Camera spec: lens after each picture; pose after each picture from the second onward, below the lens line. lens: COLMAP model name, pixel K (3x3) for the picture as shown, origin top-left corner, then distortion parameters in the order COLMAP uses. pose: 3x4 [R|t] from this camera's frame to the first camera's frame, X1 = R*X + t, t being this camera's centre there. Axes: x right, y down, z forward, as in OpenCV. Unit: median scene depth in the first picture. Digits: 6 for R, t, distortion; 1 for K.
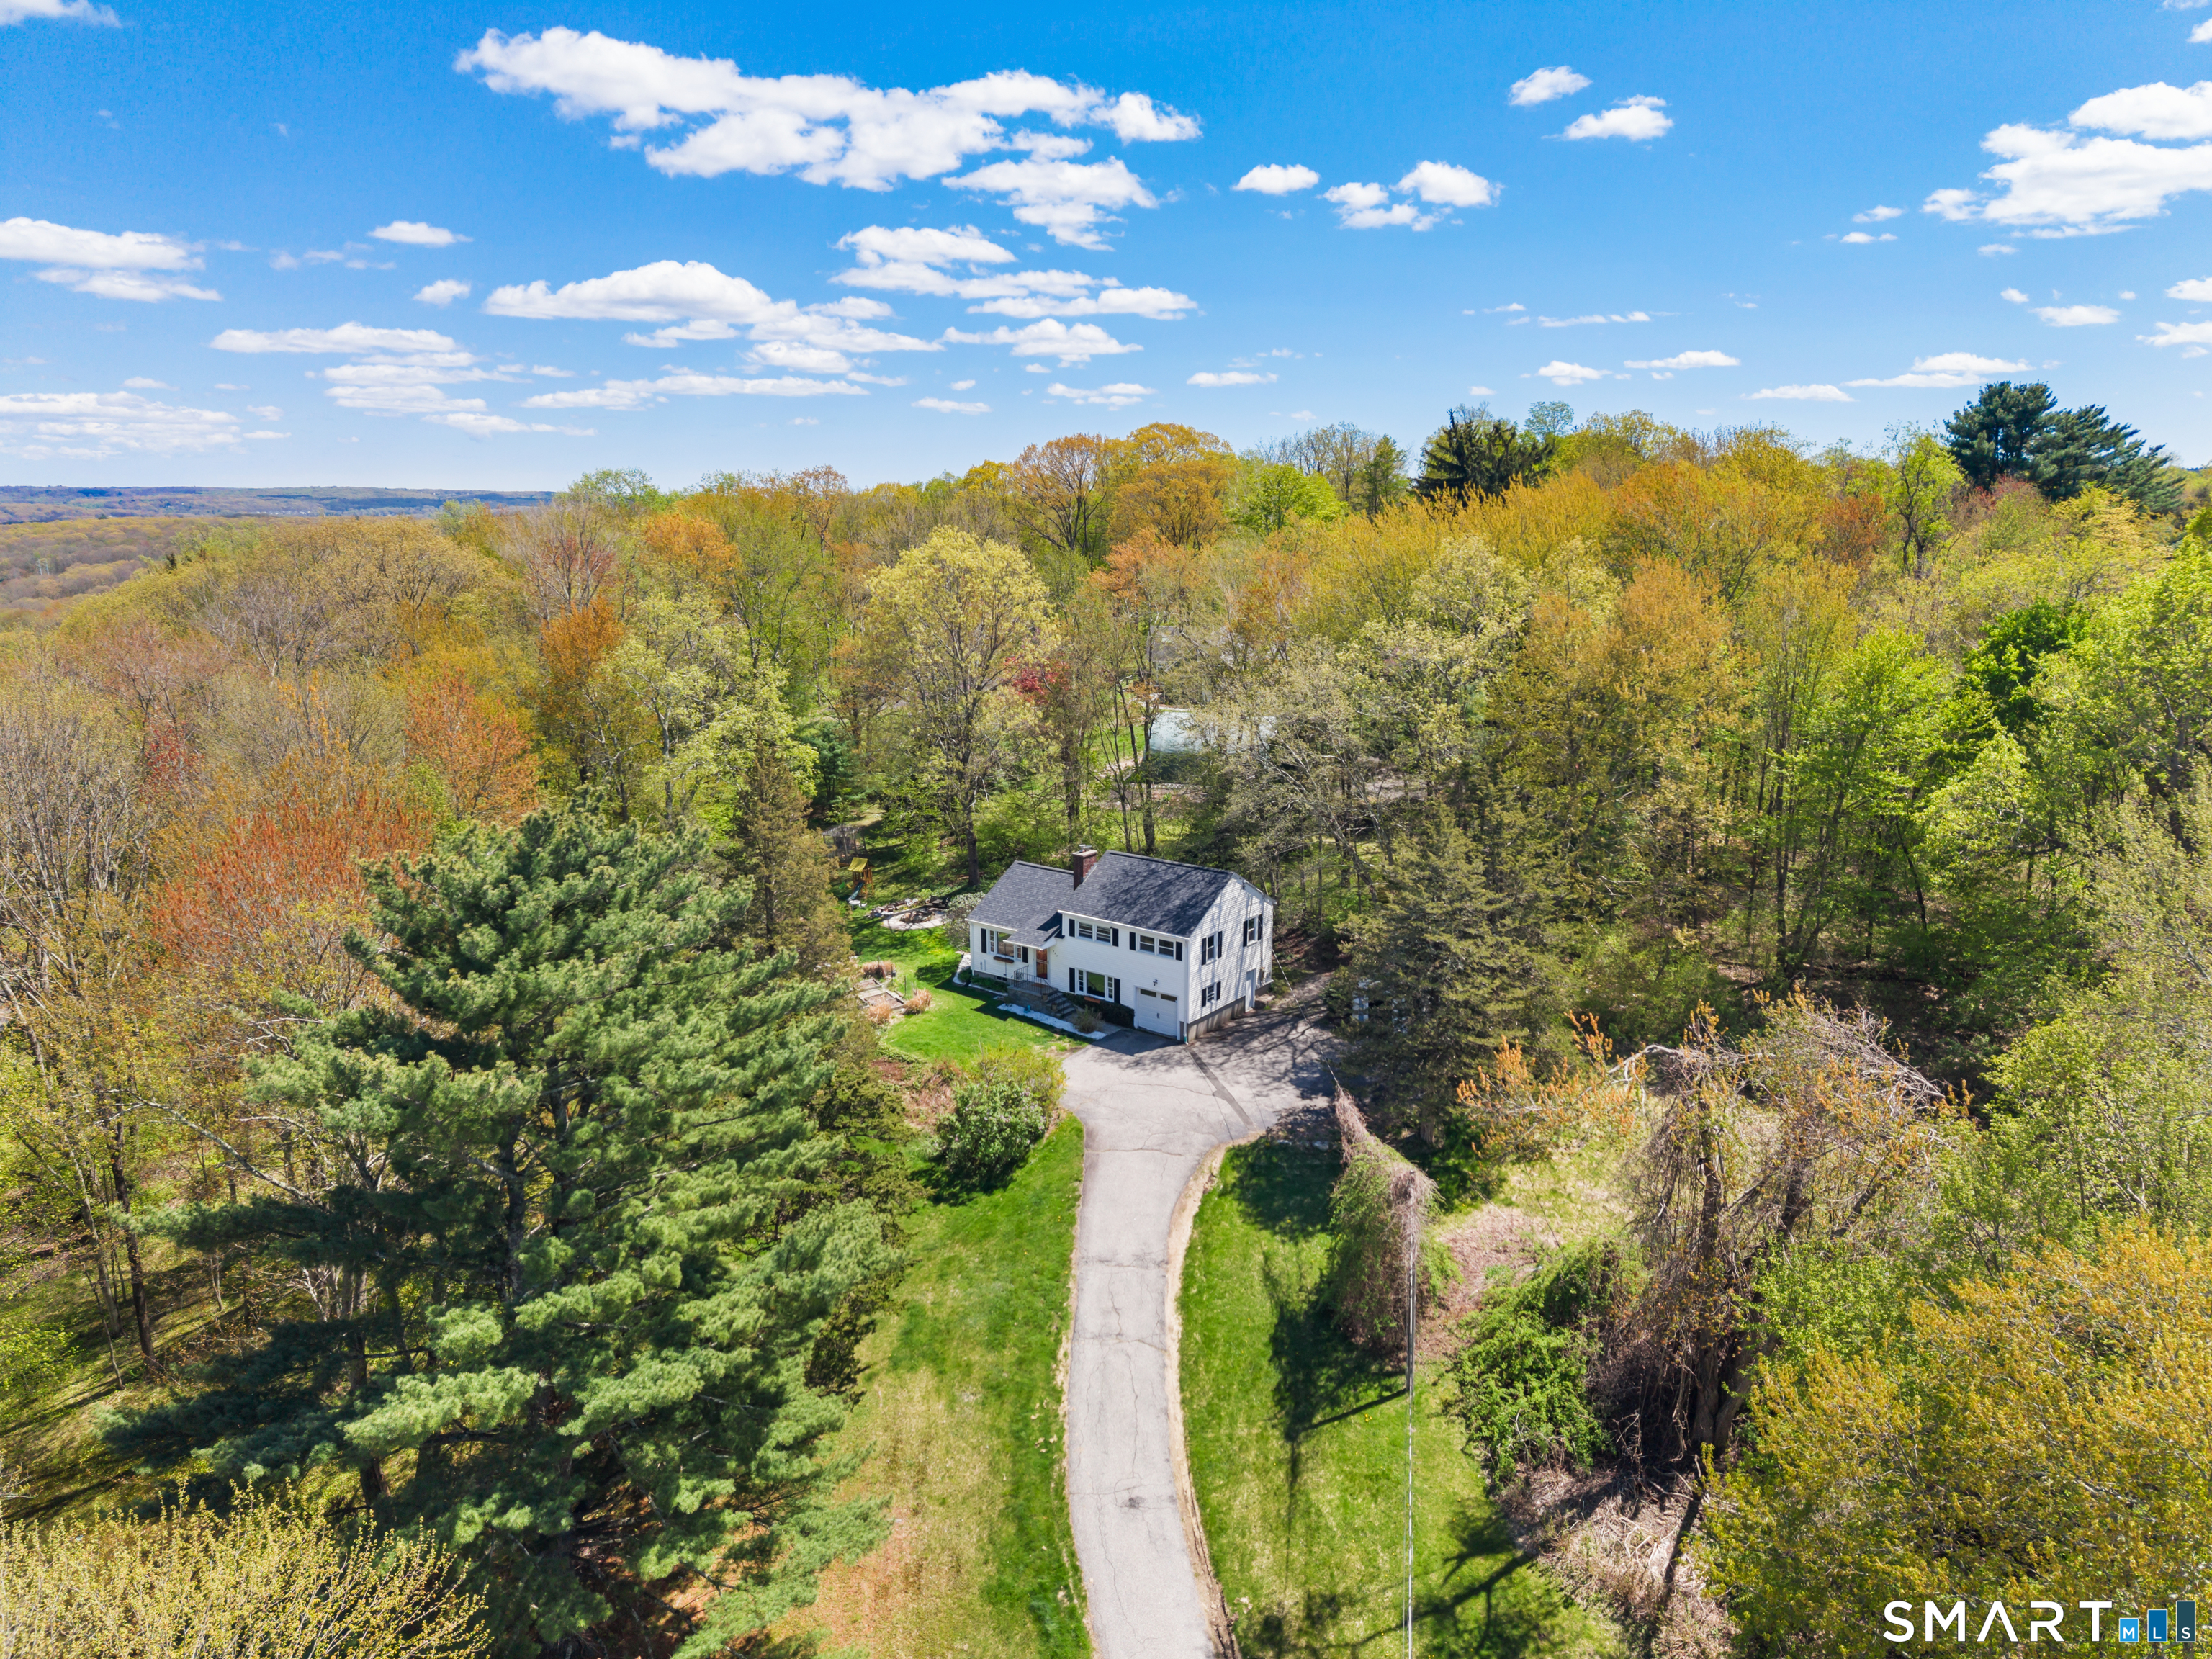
lens RADIAL K [[1535.2, 0, 1103.2], [0, 1535.2, 837.5], [0, 0, 1]] dist [0.003410, -0.015652]
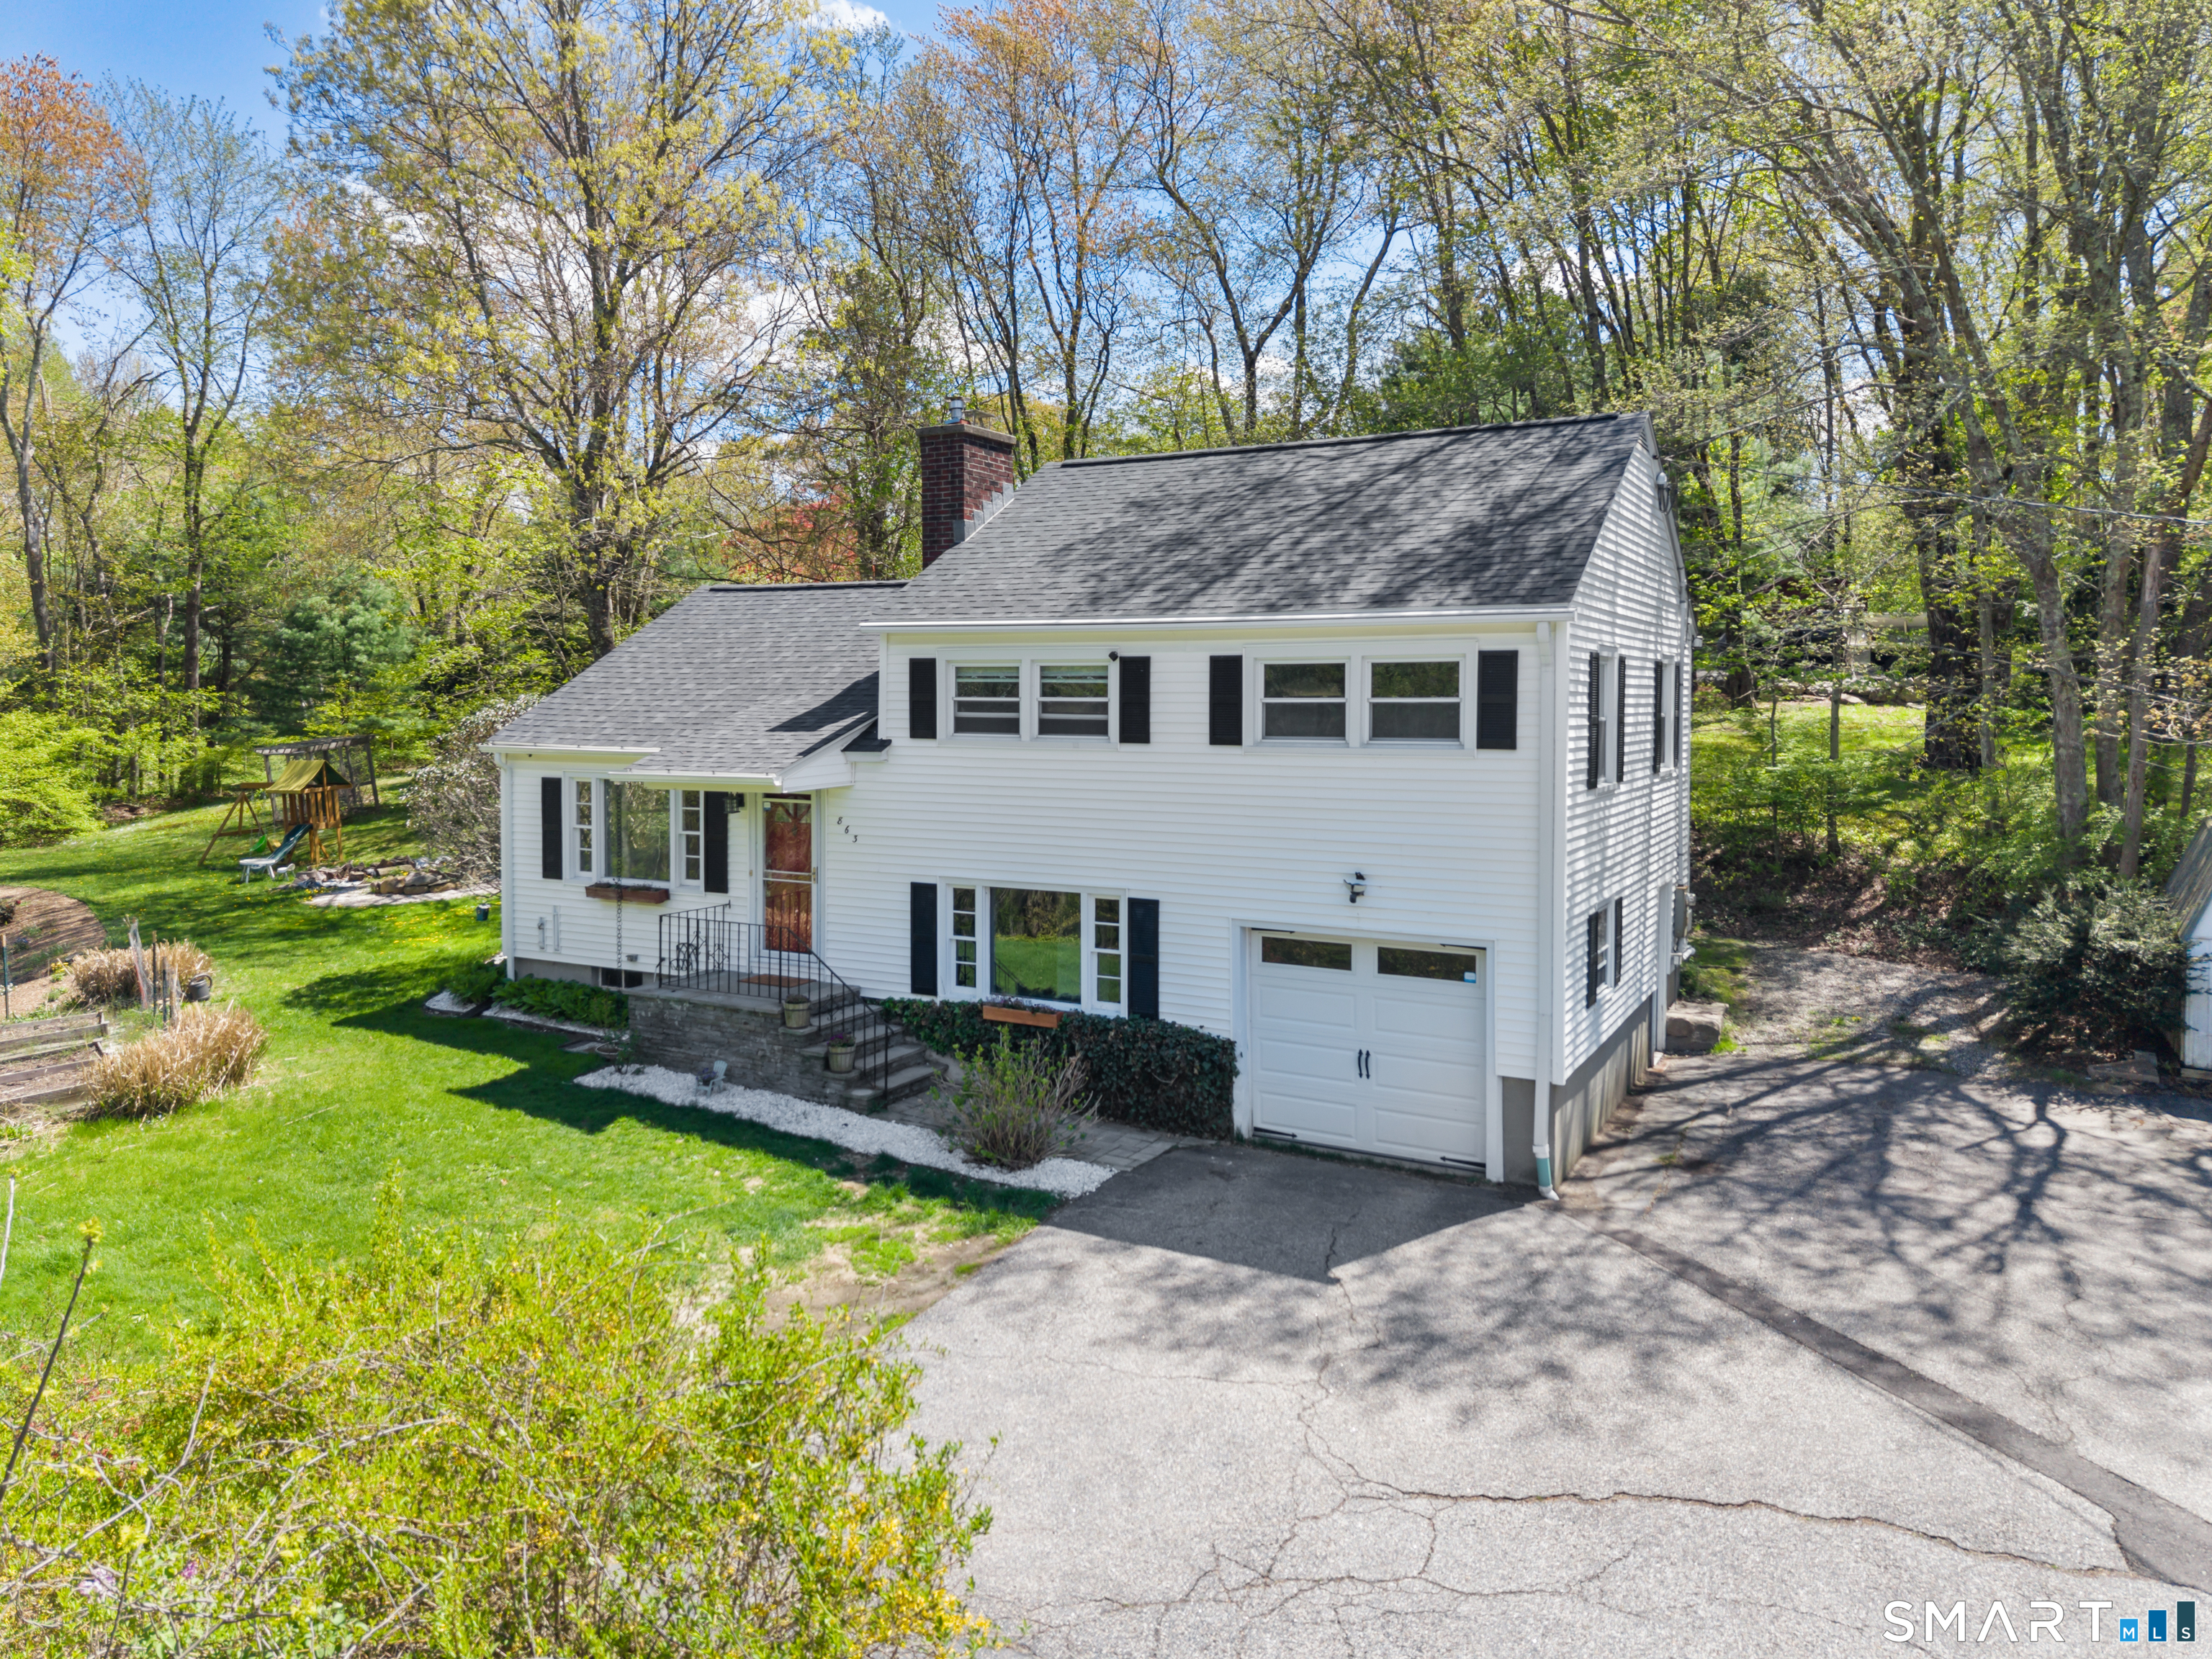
lens RADIAL K [[1535.2, 0, 1110.7], [0, 1535.2, 698.7], [0, 0, 1]] dist [0.003410, -0.015652]
pose [[0.989290, 0.001400, 0.145957, -0.026611], [0.030321, 0.976170, -0.214877, 0.111448], [-0.142779, 0.217001, 0.965673, 0.799880]]
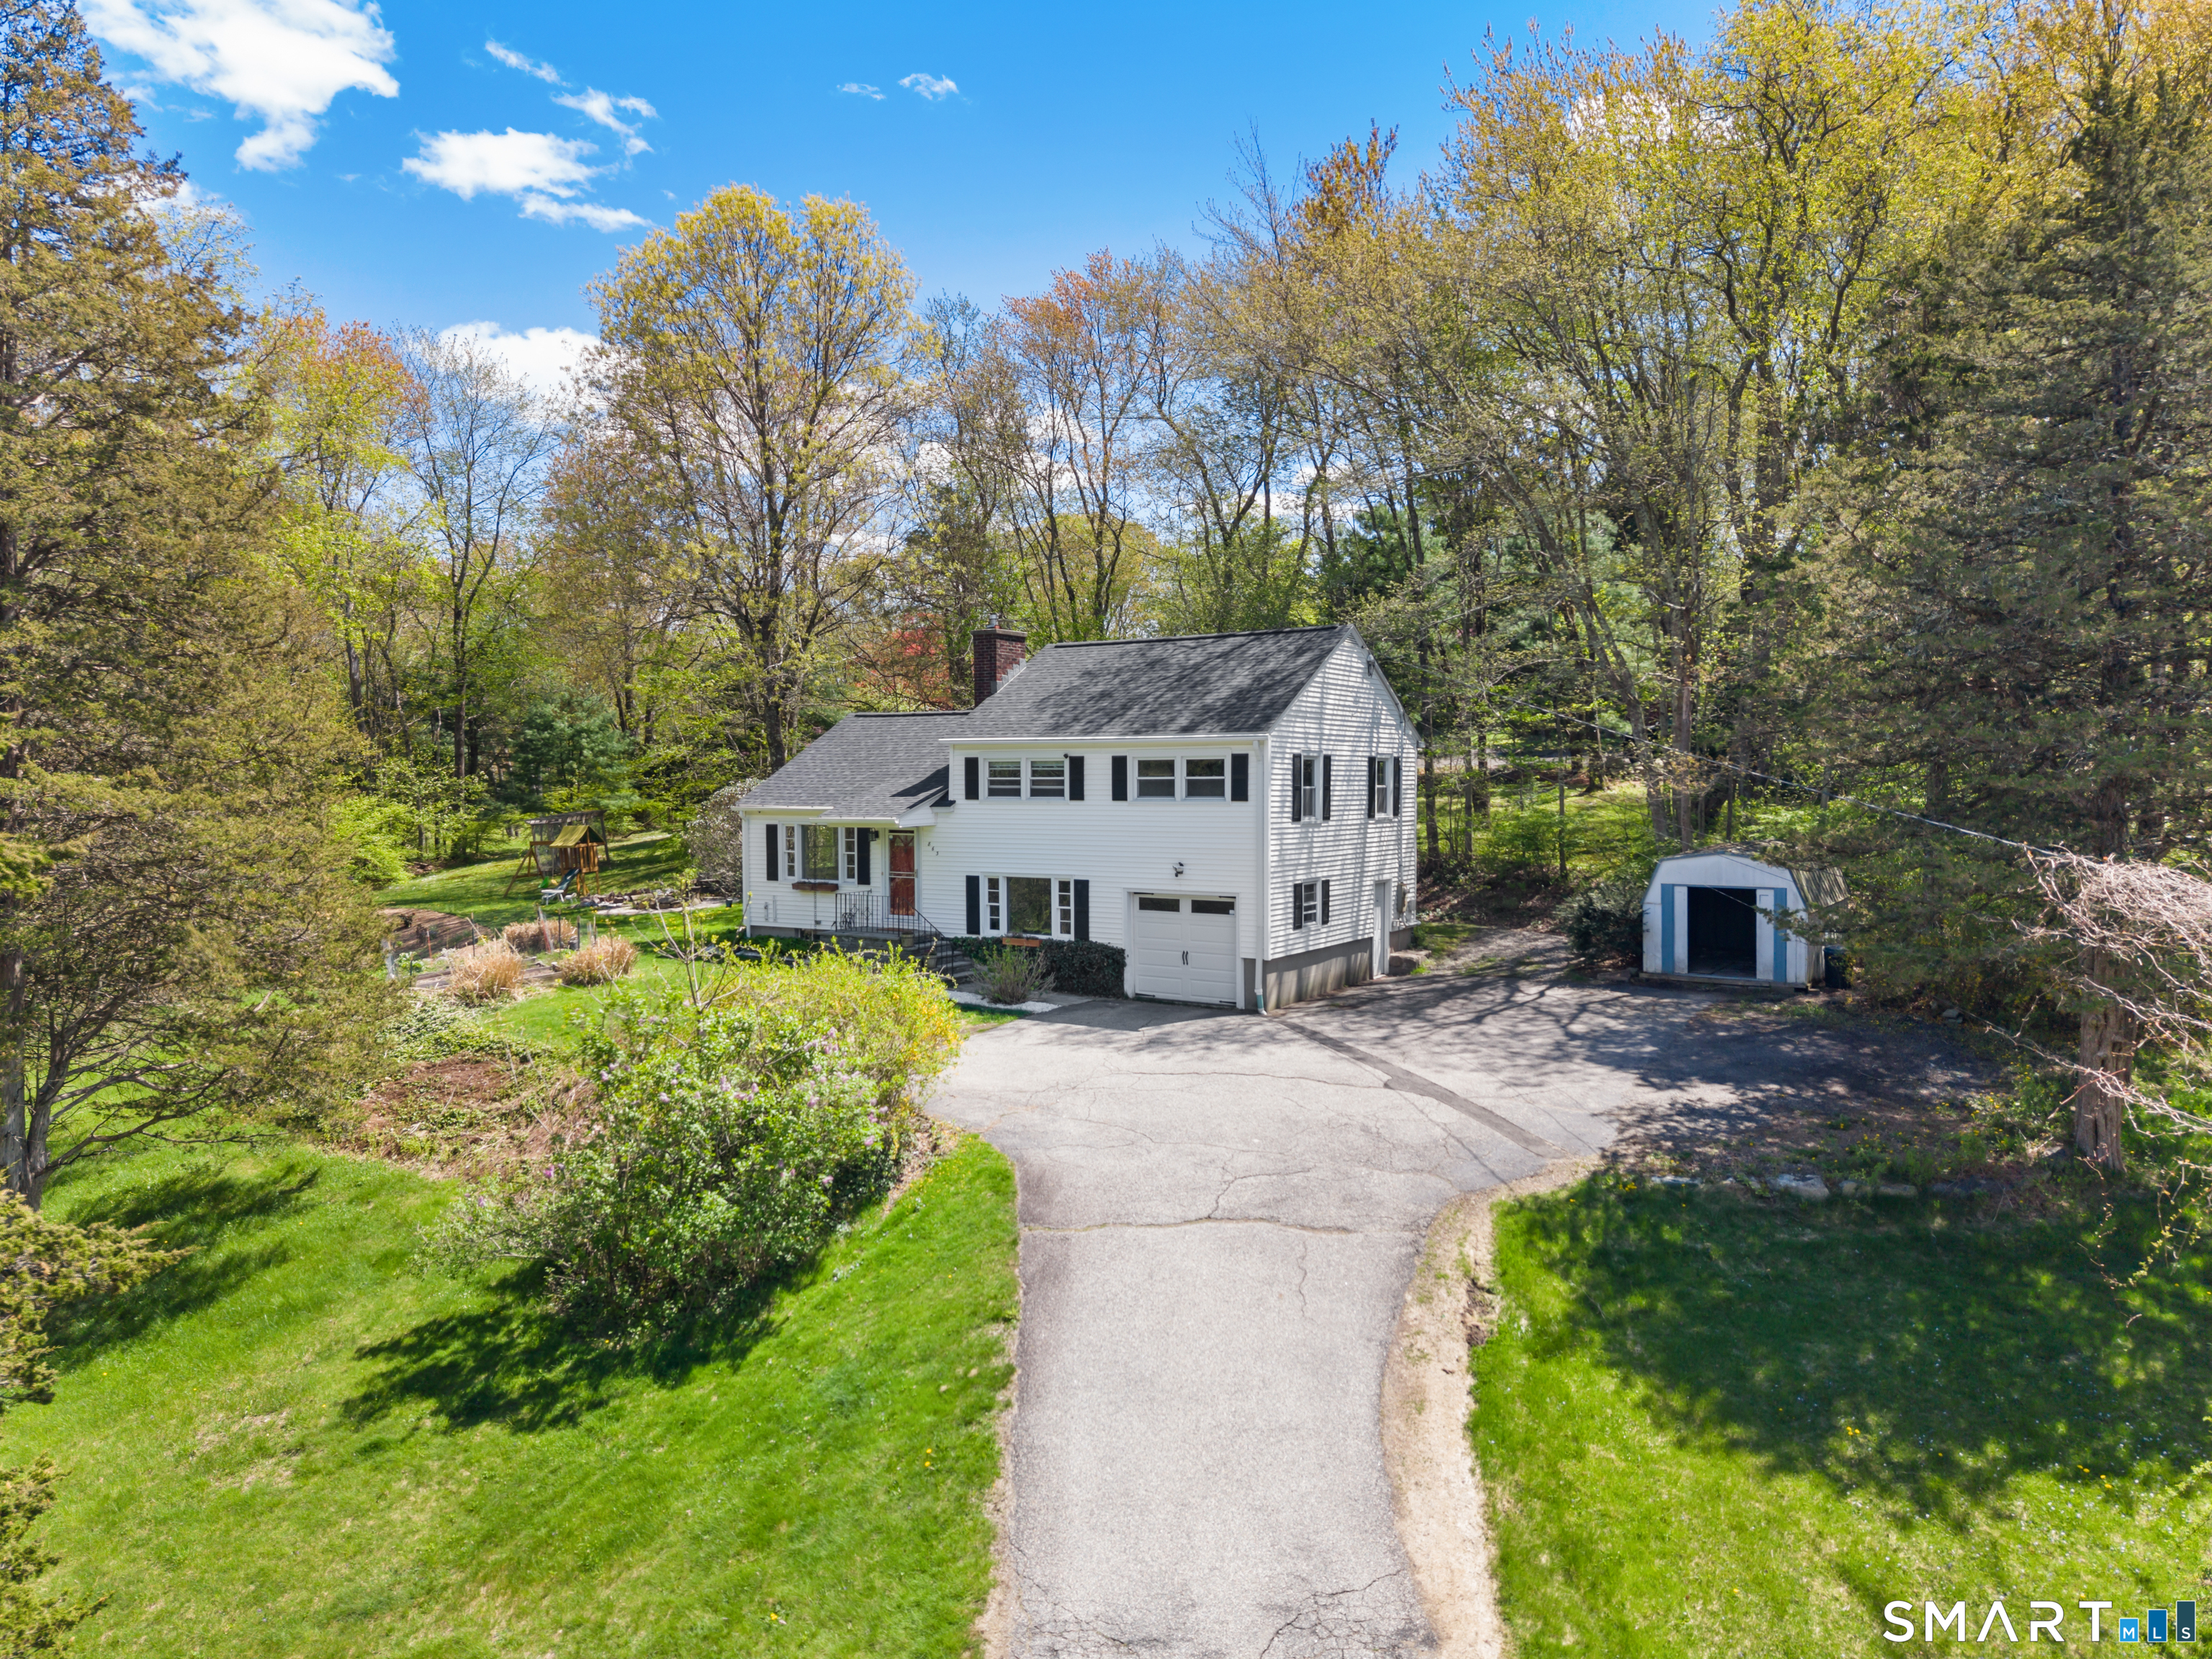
lens RADIAL K [[1535.2, 0, 1111.2], [0, 1535.2, 811.4], [0, 0, 1]] dist [0.003410, -0.015652]
pose [[0.996998, -0.003652, 0.077337, -0.015130], [0.019156, 0.979465, -0.200702, 0.159201], [-0.075016, 0.201581, 0.976595, 0.596336]]
